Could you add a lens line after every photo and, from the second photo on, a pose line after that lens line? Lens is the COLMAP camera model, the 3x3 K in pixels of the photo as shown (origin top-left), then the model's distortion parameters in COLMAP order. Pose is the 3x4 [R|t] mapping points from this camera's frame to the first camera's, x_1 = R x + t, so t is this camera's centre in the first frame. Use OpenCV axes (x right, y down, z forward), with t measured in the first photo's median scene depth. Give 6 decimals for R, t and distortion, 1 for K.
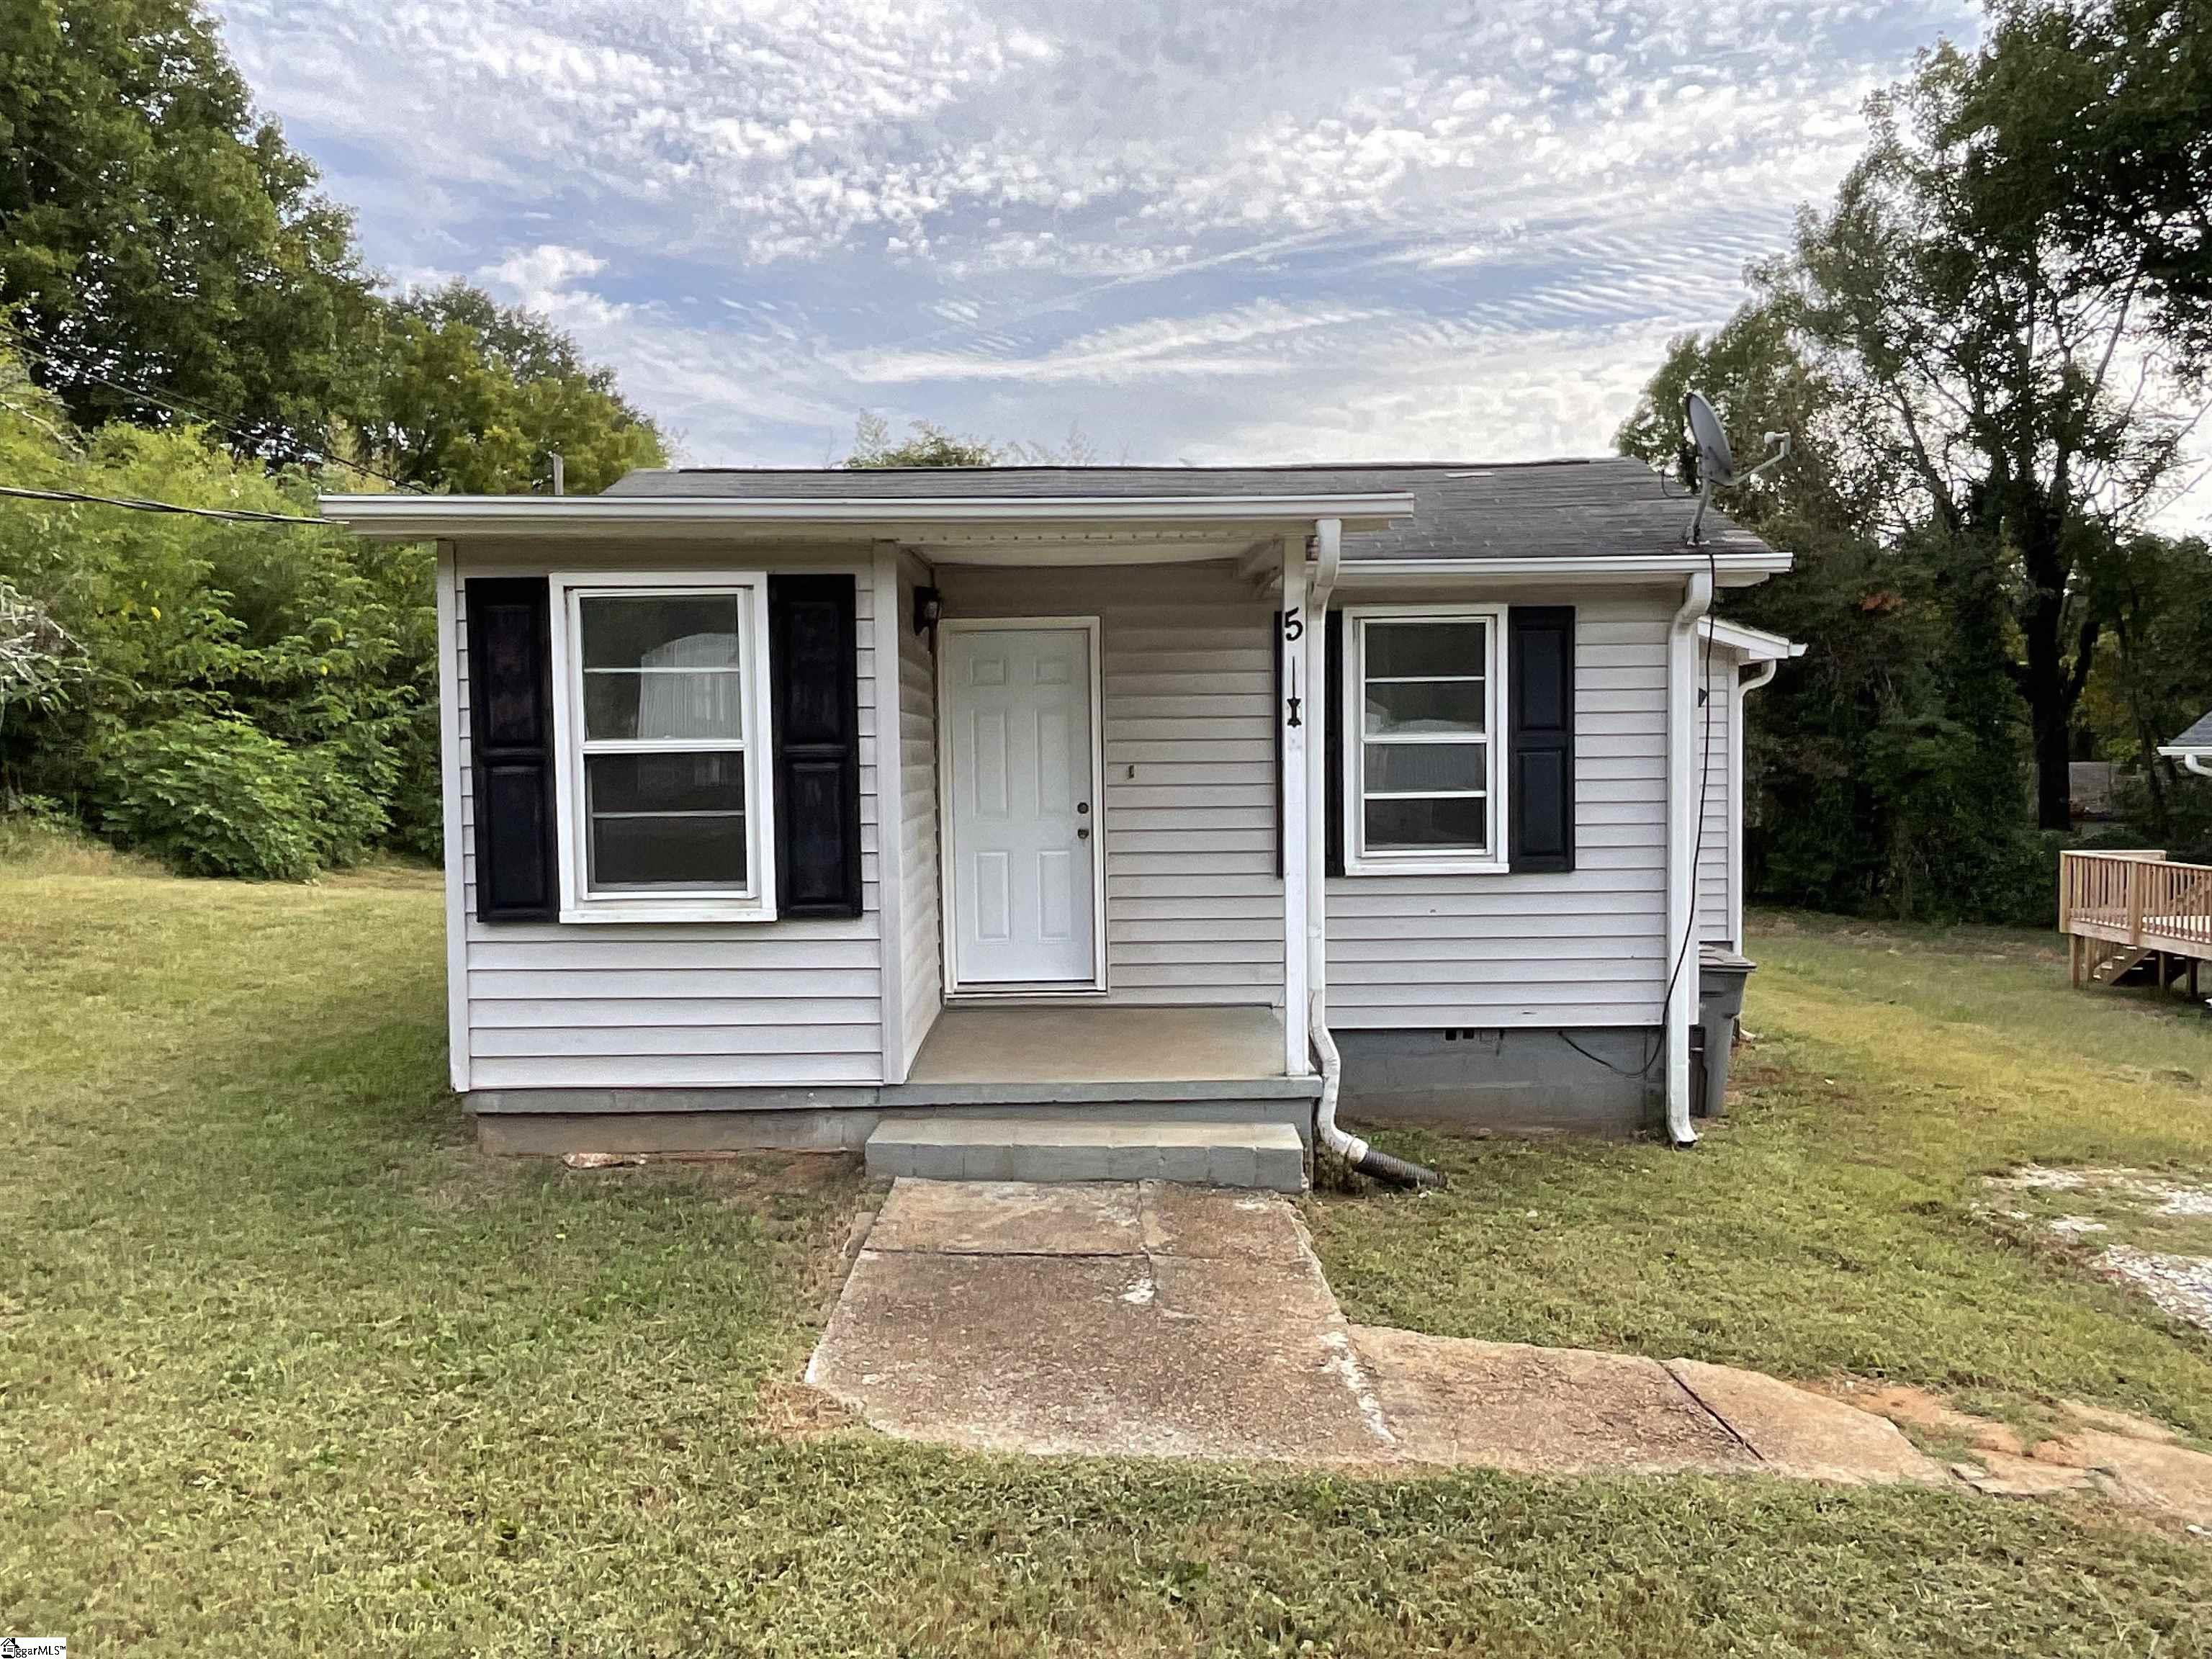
lens RADIAL K [[1456.3, 0, 1111.1], [0, 1456.3, 819.6], [0, 0, 1]] dist [-0.000995, -0.004094]
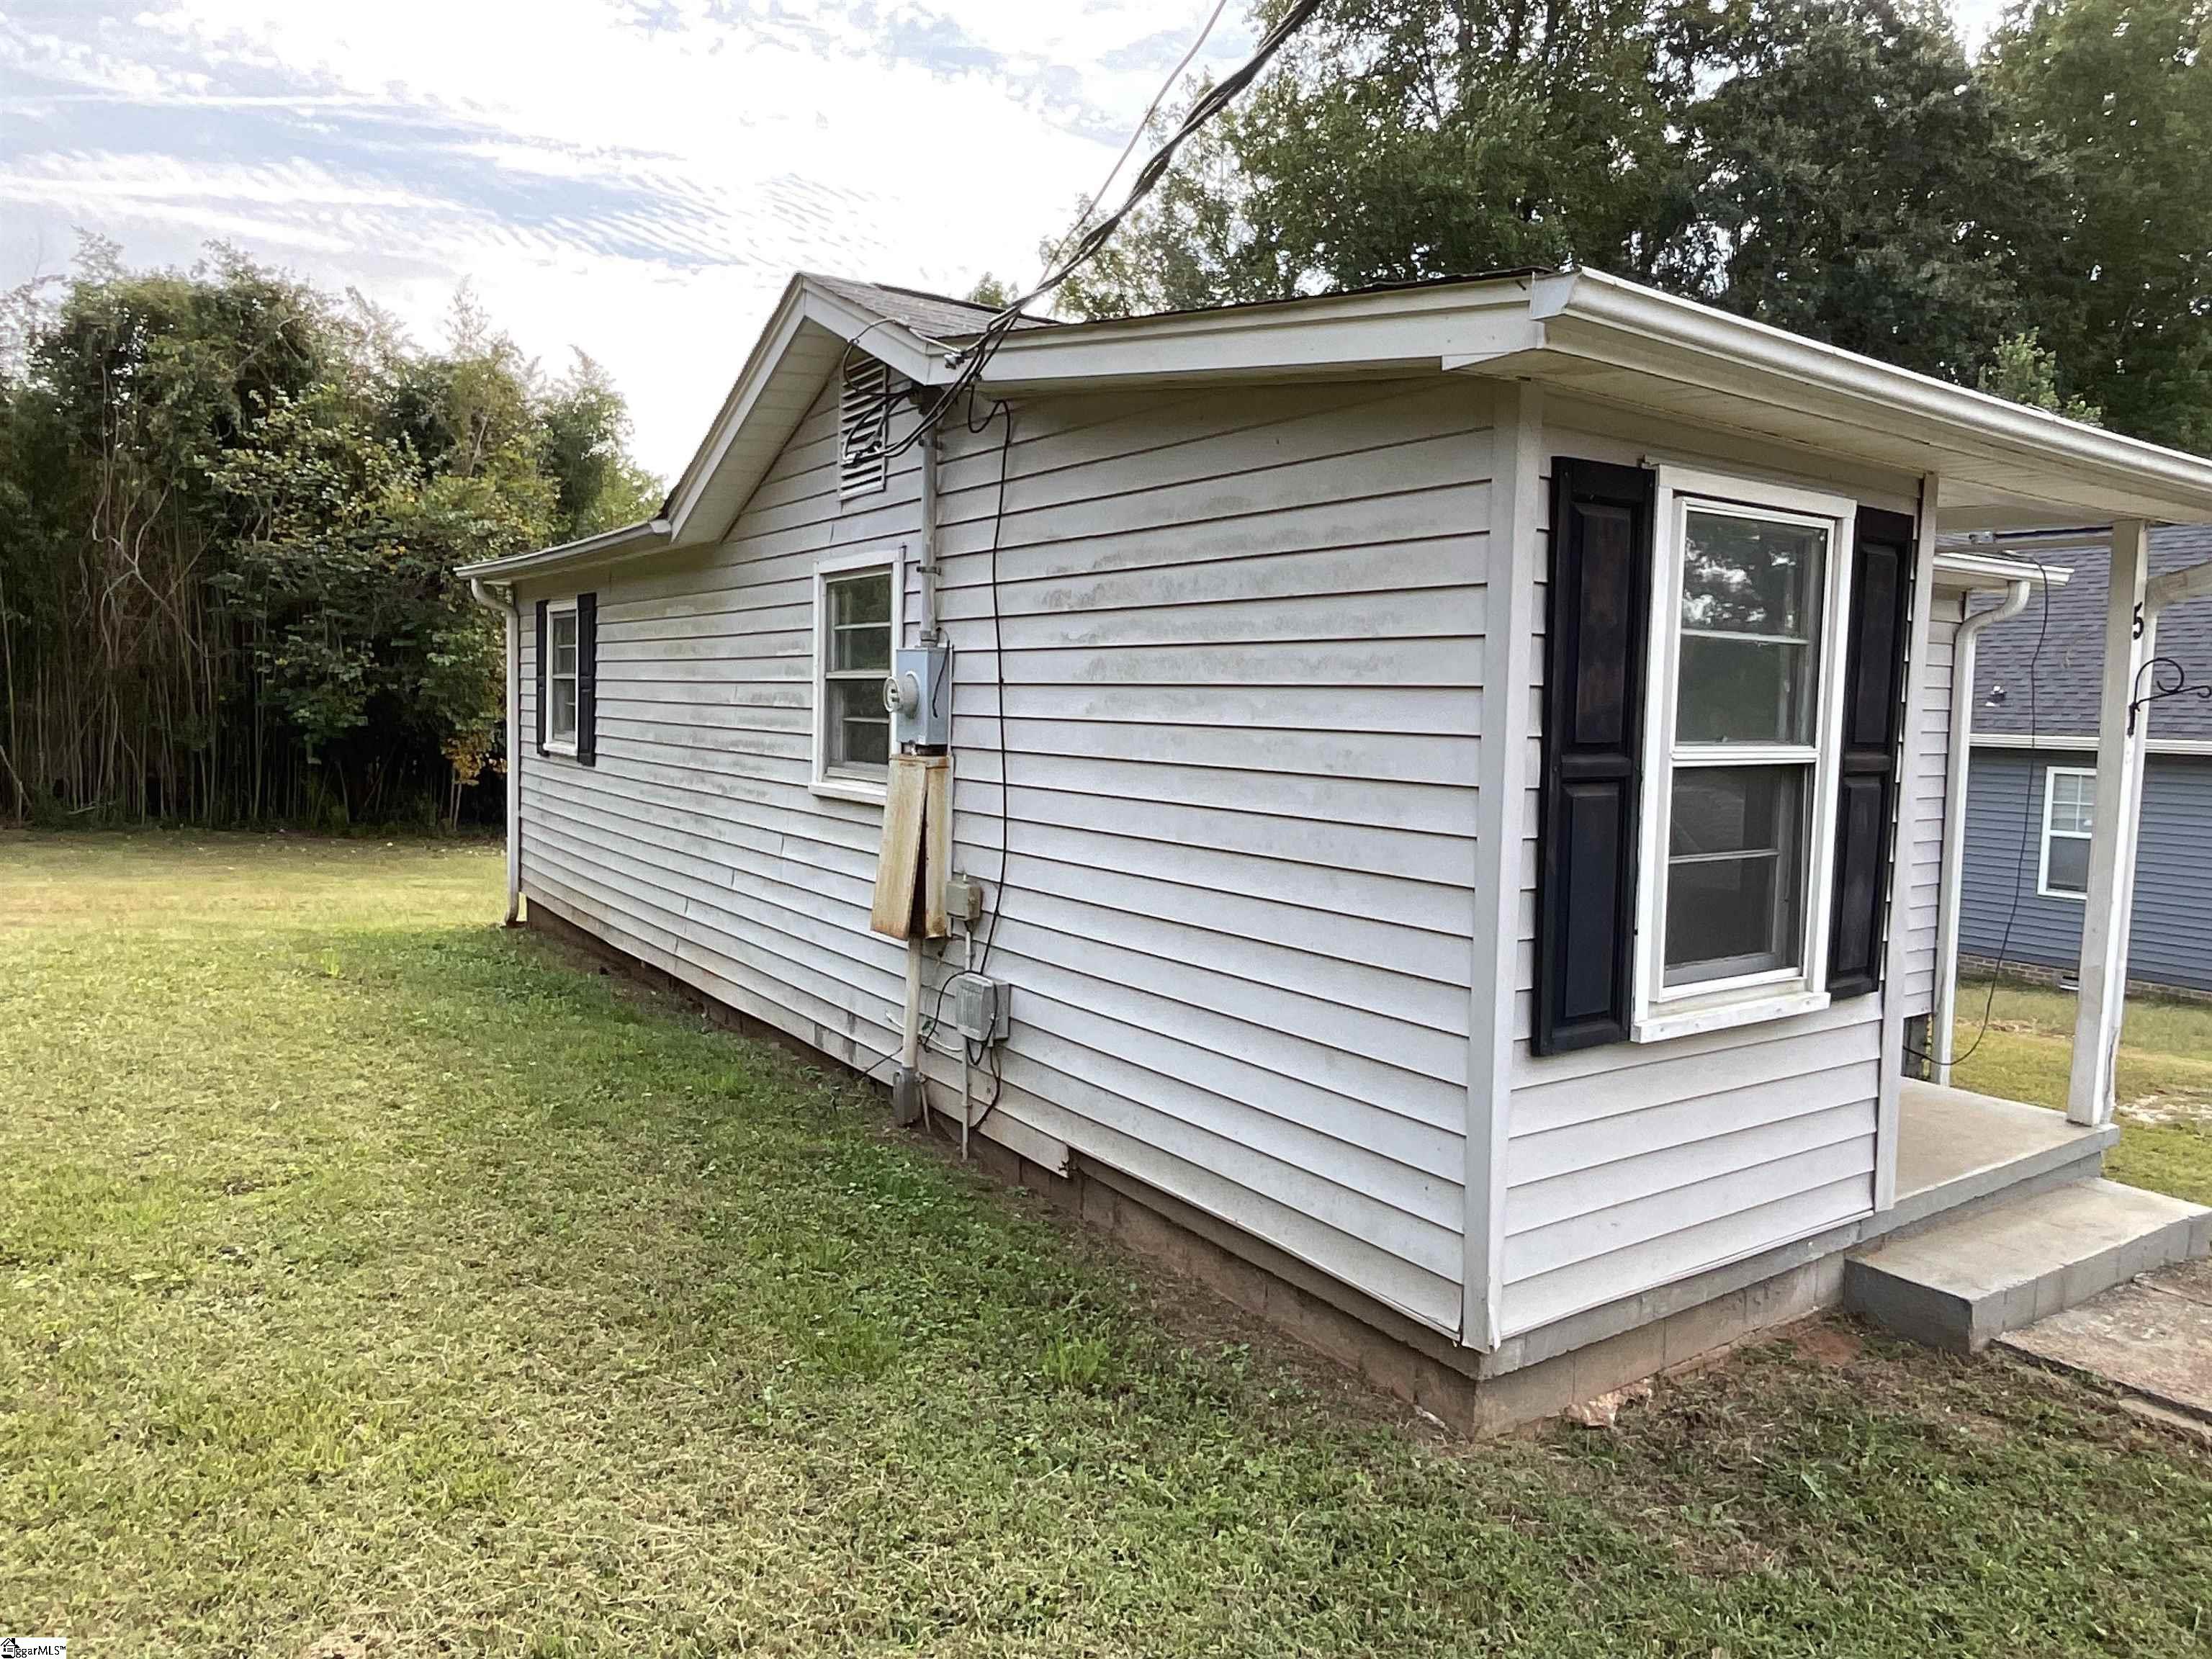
lens RADIAL K [[1456.3, 0, 1106.3], [0, 1456.3, 828.1], [0, 0, 1]] dist [-0.000995, -0.004094]
pose [[0.821708, -0.016322, 0.569676, -0.909196], [-0.011292, 0.998927, 0.044908, -0.044070], [-0.569797, -0.043334, 0.820642, 0.631041]]
